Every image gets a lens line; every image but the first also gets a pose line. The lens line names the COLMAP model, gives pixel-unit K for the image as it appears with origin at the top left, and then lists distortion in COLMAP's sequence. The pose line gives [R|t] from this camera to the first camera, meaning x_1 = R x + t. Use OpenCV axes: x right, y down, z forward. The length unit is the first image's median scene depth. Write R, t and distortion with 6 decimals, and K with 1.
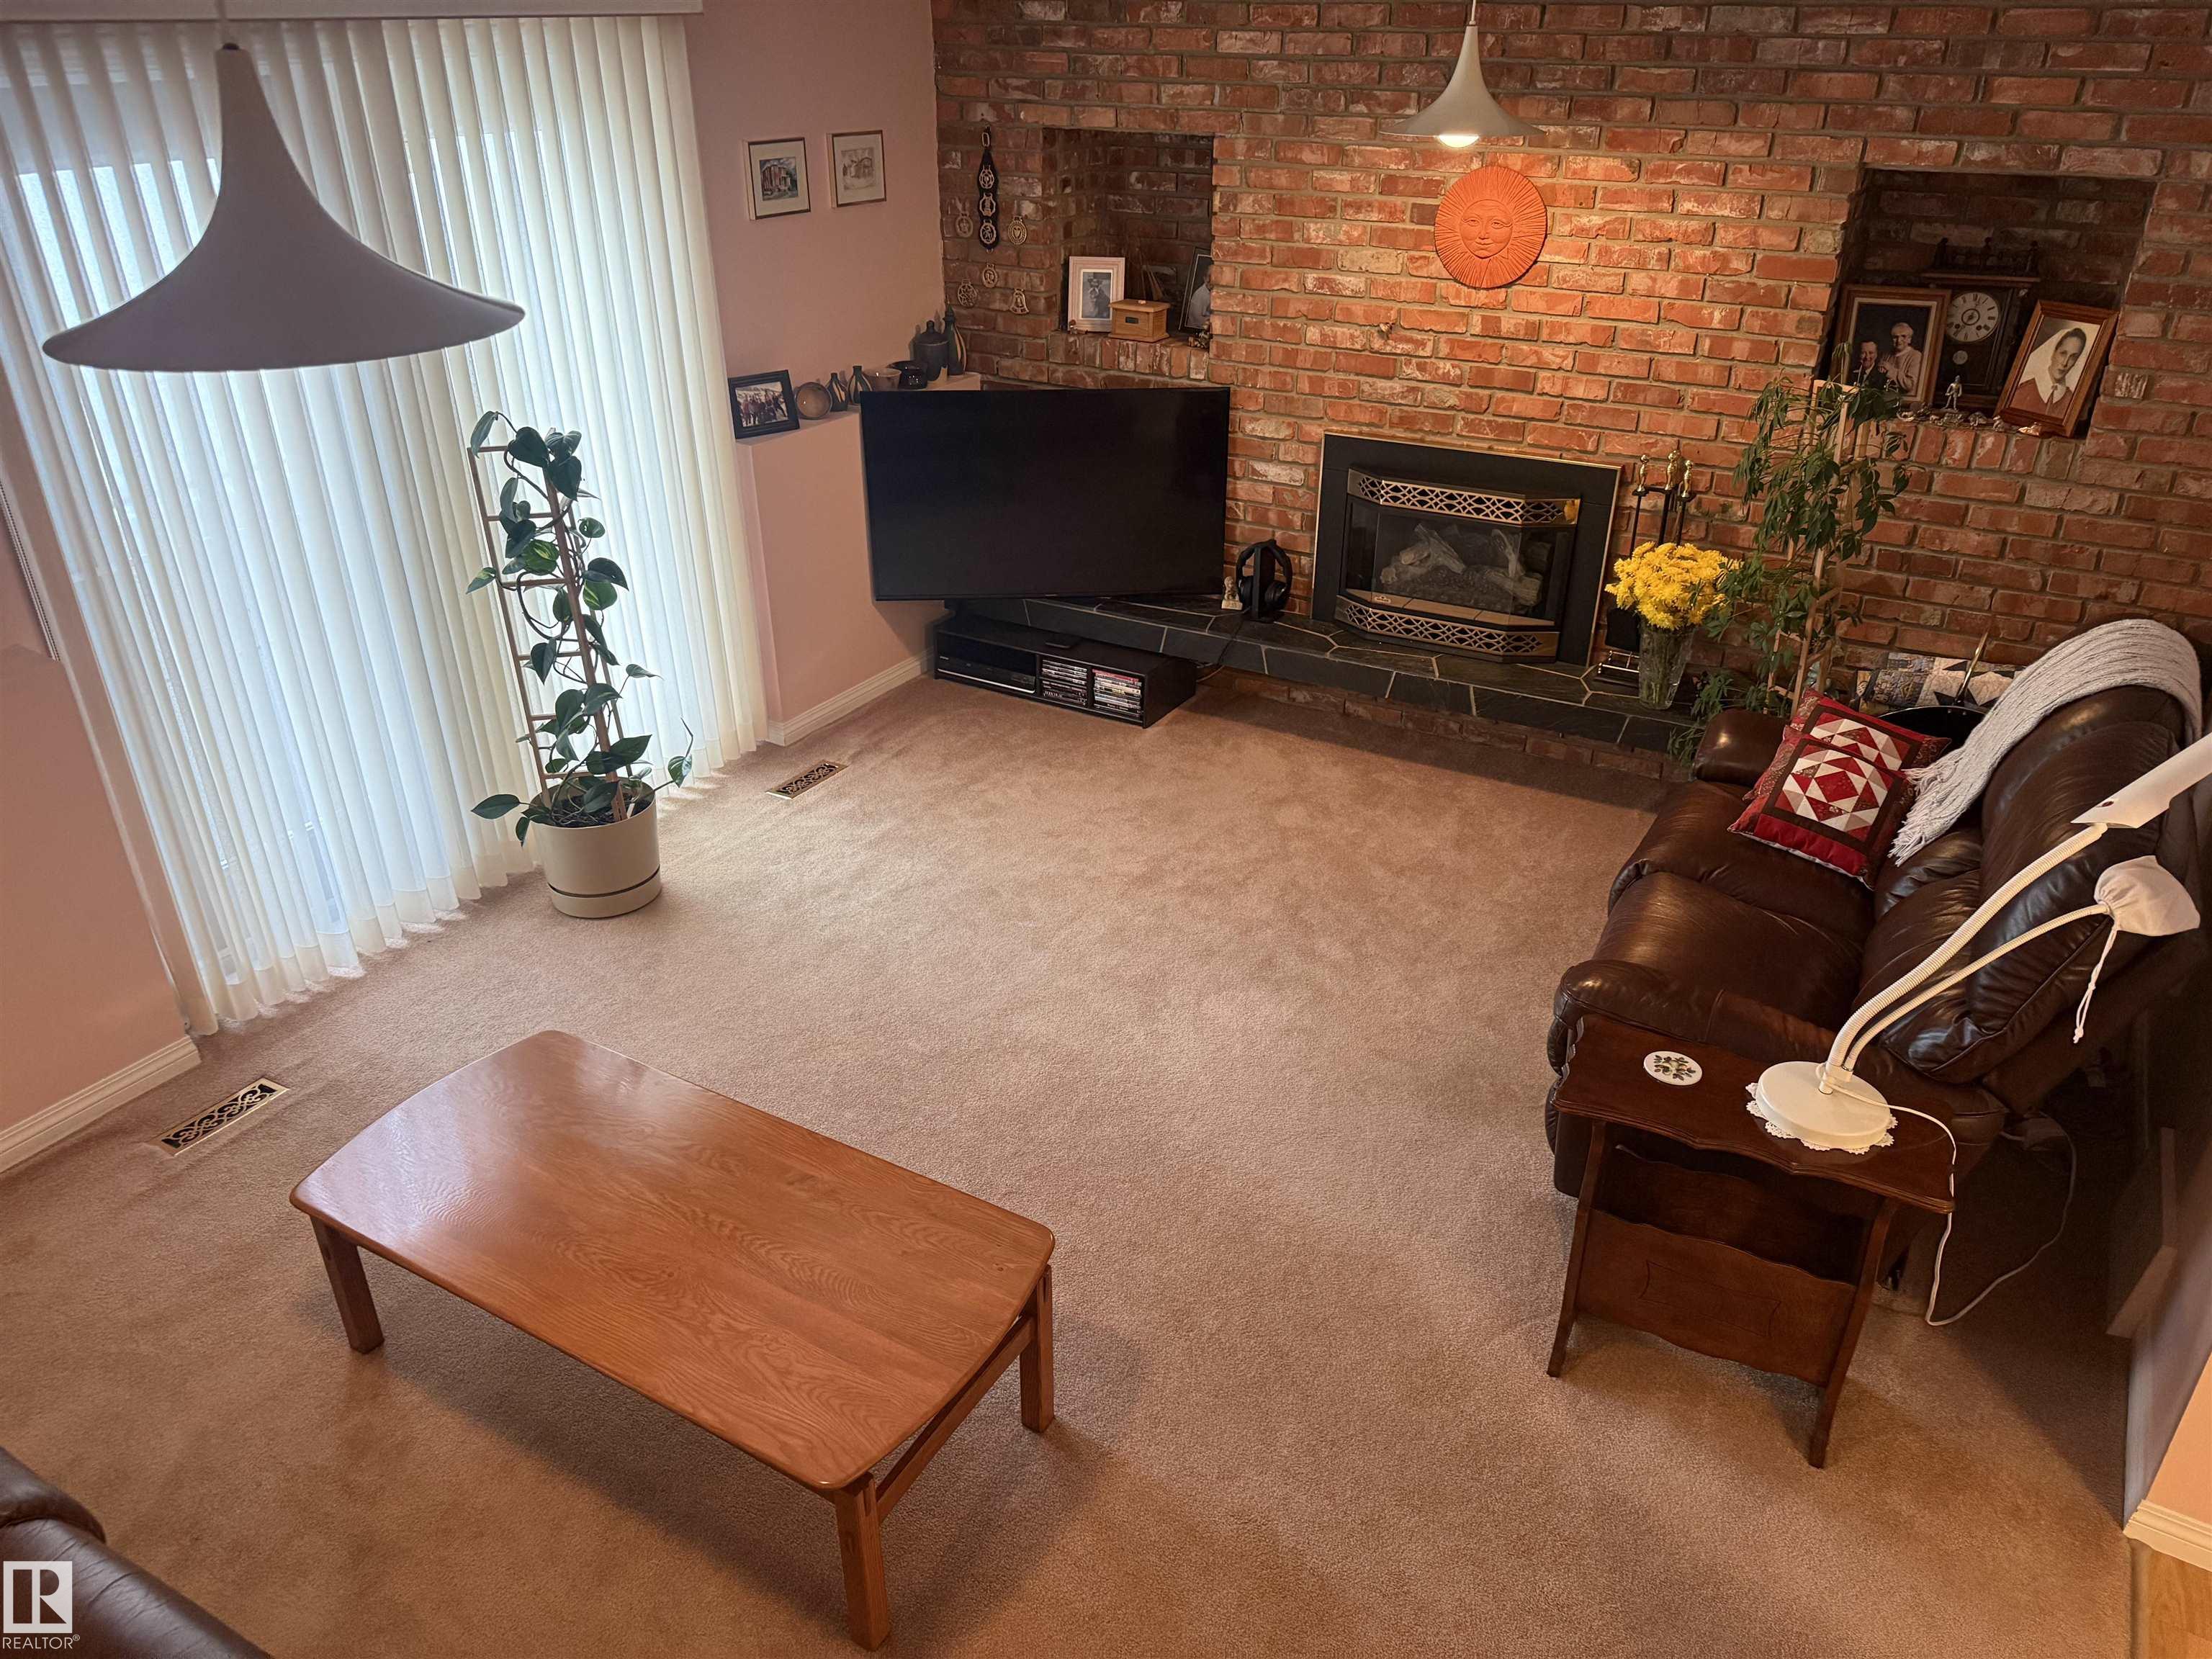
lens RADIAL K [[1551.4, 0, 1106.0], [0, 1551.4, 829.5], [0, 0, 1]] dist [0.196600, -0.433363]
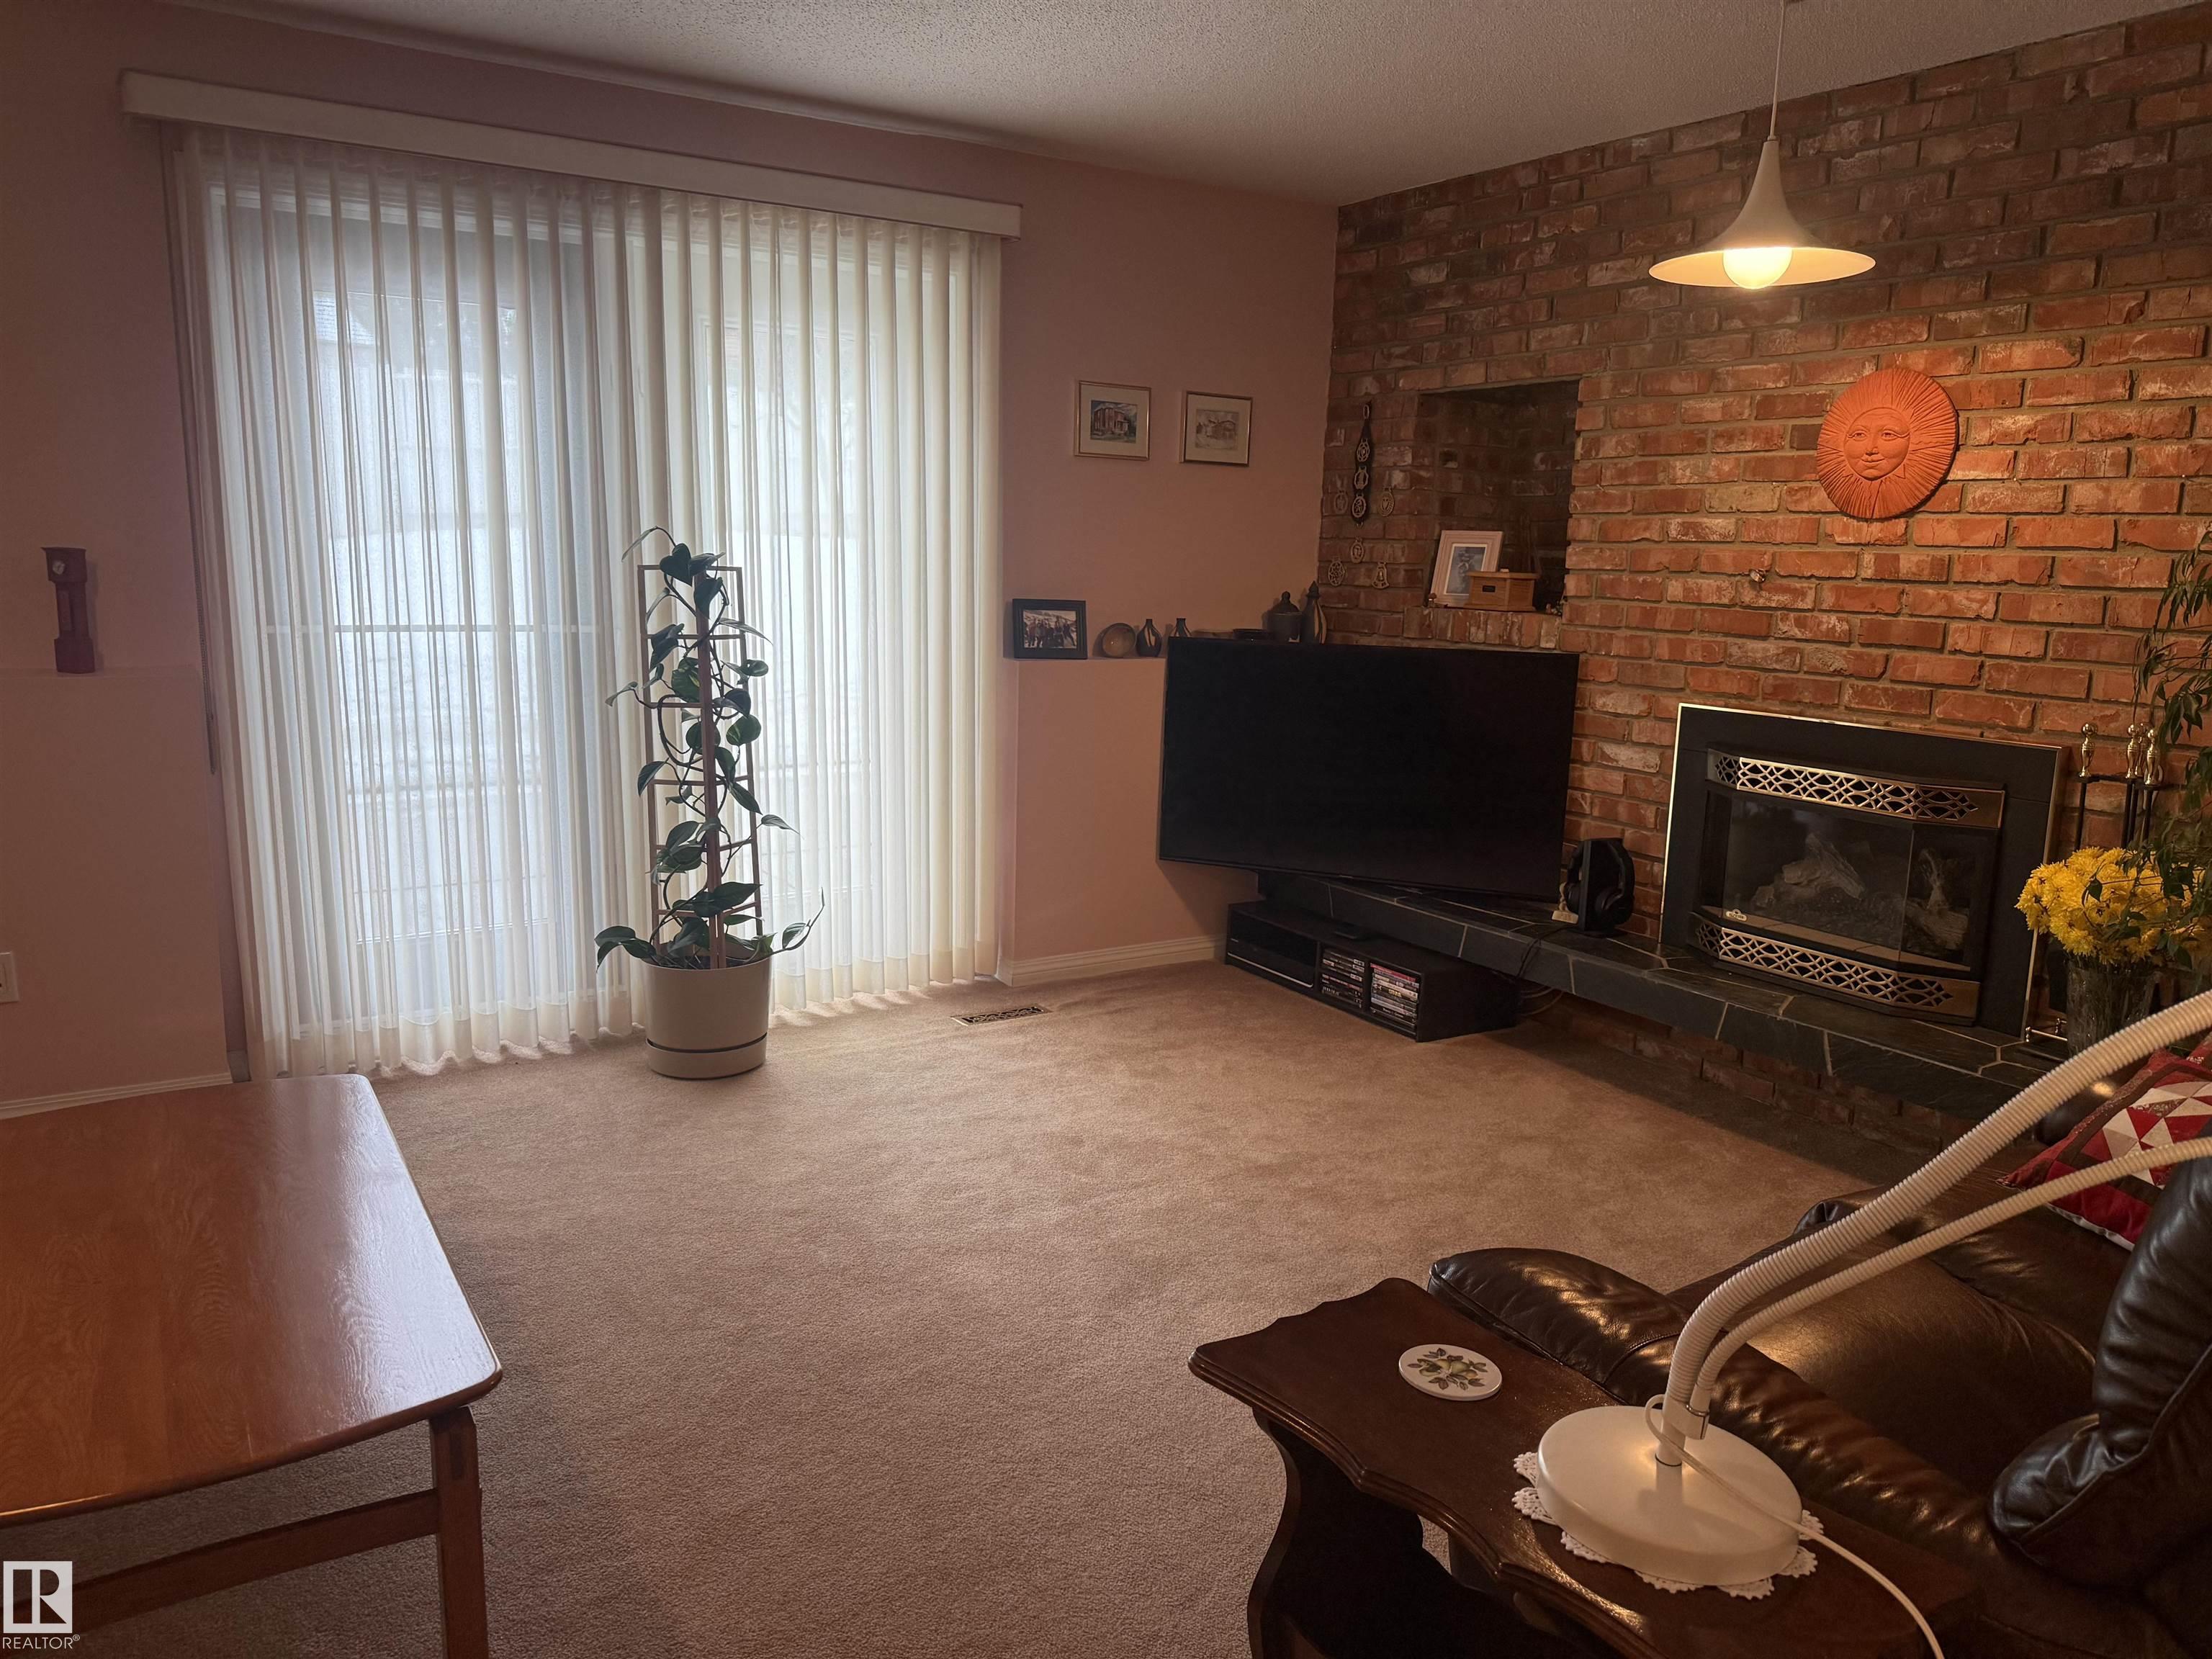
lens RADIAL K [[1550.3, 0, 1118.5], [0, 1550.3, 844.8], [0, 0, 1]] dist [0.091180, -0.153064]
pose [[0.885394, 0.104844, -0.452864, 0.260589], [-0.234561, 0.941873, -0.240534, 0.073980], [0.401322, 0.319191, 0.858521, 0.233895]]
